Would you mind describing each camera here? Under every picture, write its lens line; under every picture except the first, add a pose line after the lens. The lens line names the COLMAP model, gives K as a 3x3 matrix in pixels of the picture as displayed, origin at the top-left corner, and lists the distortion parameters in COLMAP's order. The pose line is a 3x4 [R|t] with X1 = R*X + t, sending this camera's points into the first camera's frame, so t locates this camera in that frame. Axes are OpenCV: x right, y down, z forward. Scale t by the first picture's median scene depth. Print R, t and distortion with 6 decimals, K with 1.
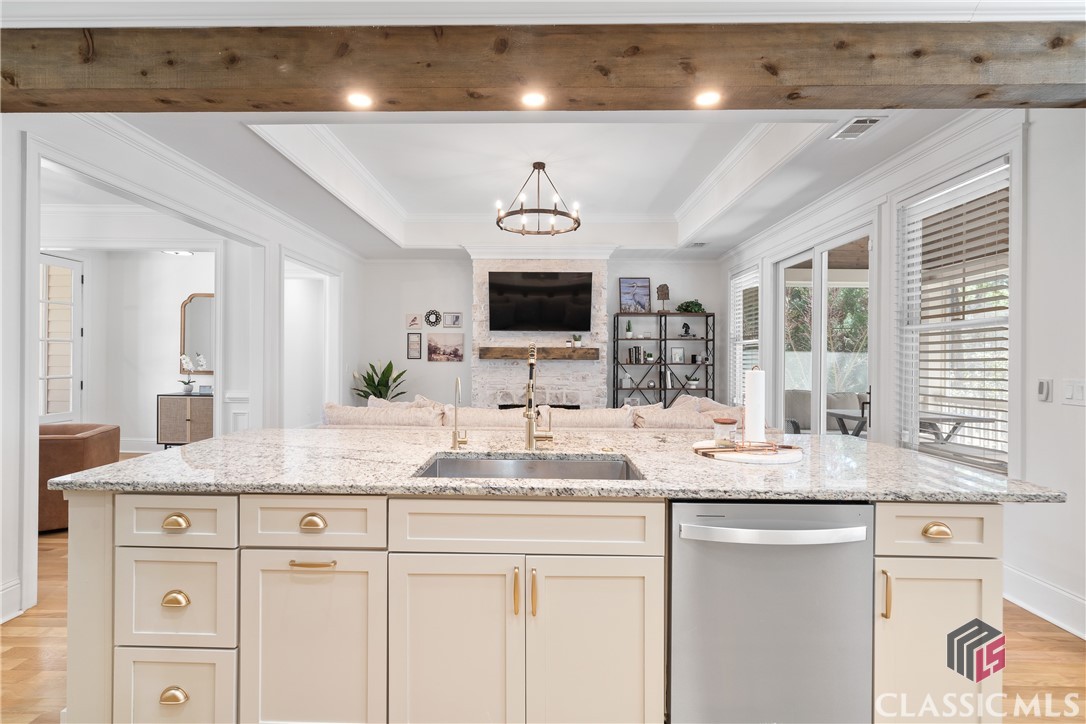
lens RADIAL K [[511.4, 0, 535.2], [0, 511.4, 359.5], [0, 0, 1]] dist [-0.000100, 0.000223]
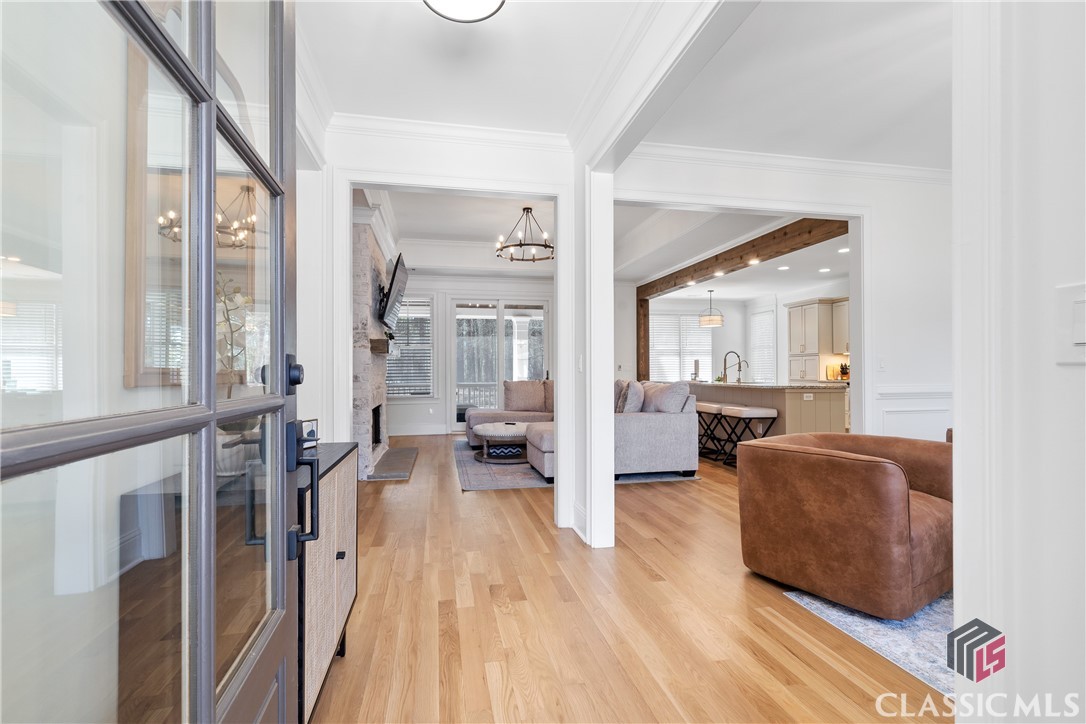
lens RADIAL K [[479.1, 0, 534.9], [0, 479.1, 369.3], [0, 0, 1]] dist [-0.000130, 0.000000]
pose [[-0.200416, -0.002395, 0.979708, -0.896858], [0.004841, 0.999982, 0.003435, 0.023316], [-0.979699, 0.005431, -0.200401, 0.905131]]
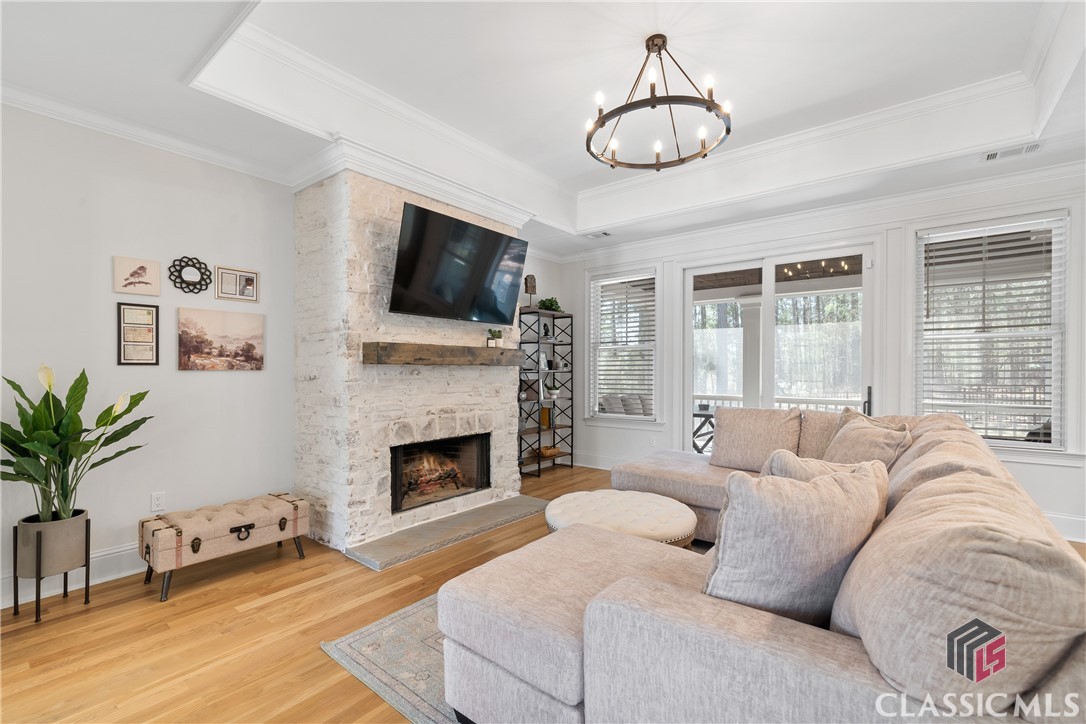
lens RADIAL K [[479.1, 0, 537.9], [0, 479.1, 373.5], [0, 0, 1]] dist [-0.000130, 0.000000]
pose [[0.615250, -0.014070, 0.788206, -0.391190], [0.004642, 0.999888, 0.014225, 0.002065], [-0.788318, -0.005093, 0.615247, 0.560585]]
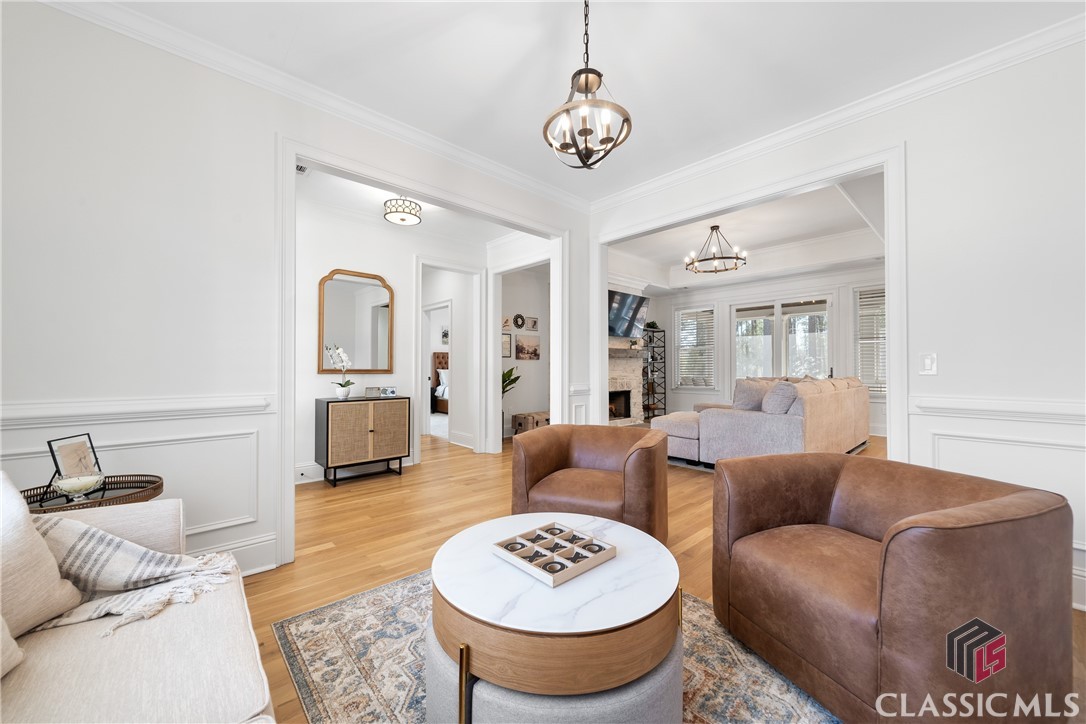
lens RADIAL K [[405.1, 0, 542.5], [0, 405.1, 362.1], [0, 0, 1]] dist [-0.008109, 0.000079]
pose [[0.728638, -0.000551, 0.684899, -0.876456], [0.008475, 0.999930, -0.008211, 0.019504], [-0.684847, 0.011787, 0.728591, 0.353955]]
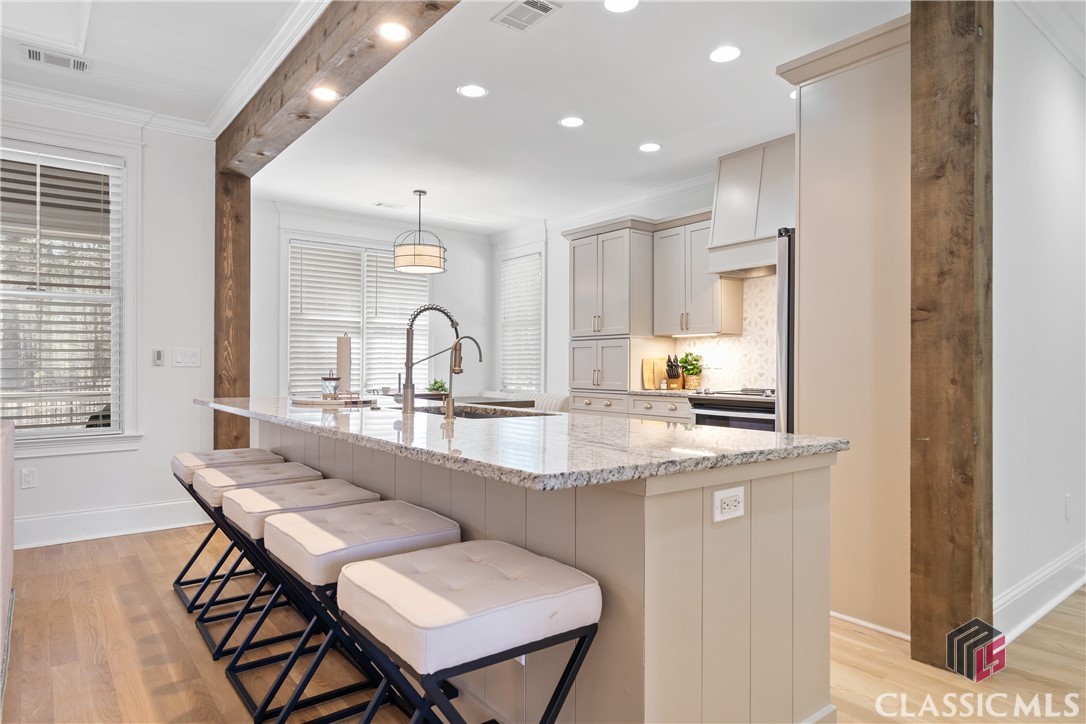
lens RADIAL K [[645.4, 0, 534.8], [0, 645.4, 365.6], [0, 0, 1]] dist [-0.001966, 0.001116]
pose [[-0.623092, -0.010445, 0.782079, -0.353322], [-0.008545, 0.999942, 0.006546, 0.024695], [-0.782102, -0.002604, -0.623145, 0.503349]]
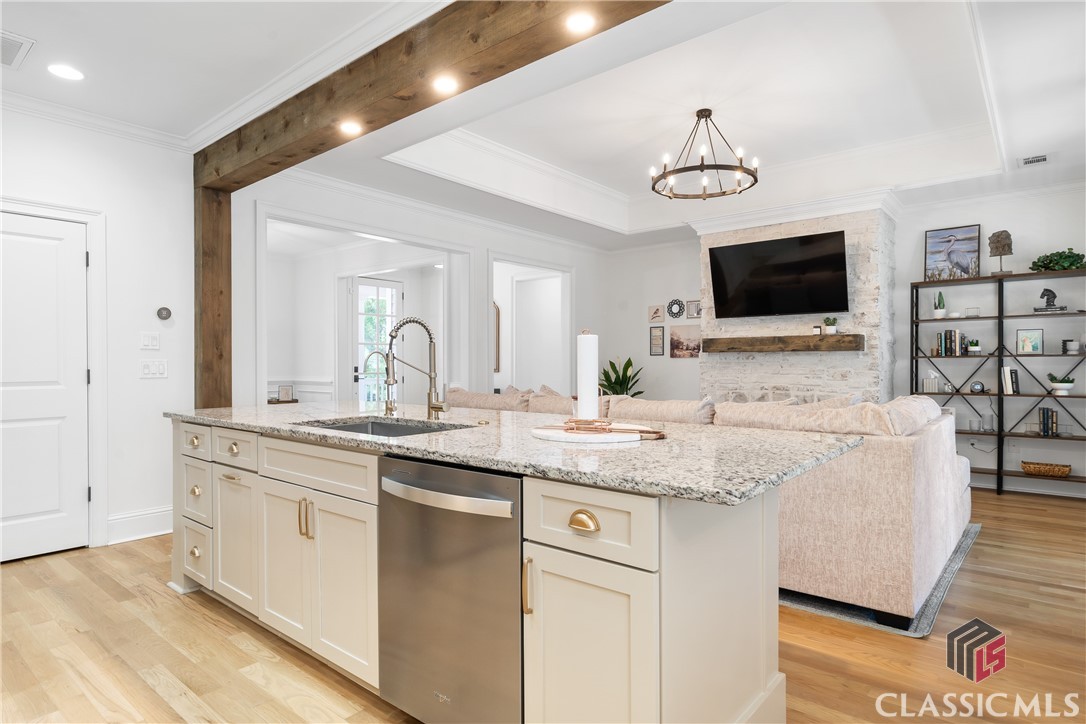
lens RADIAL K [[600.1, 0, 538.0], [0, 600.1, 368.9], [0, 0, 1]] dist [0.005194, 0.000042]
pose [[0.774441, -0.003499, -0.632637, 0.304629], [0.005383, 0.999985, 0.001059, 0.023170], [0.632624, -0.004226, 0.774448, 0.056307]]
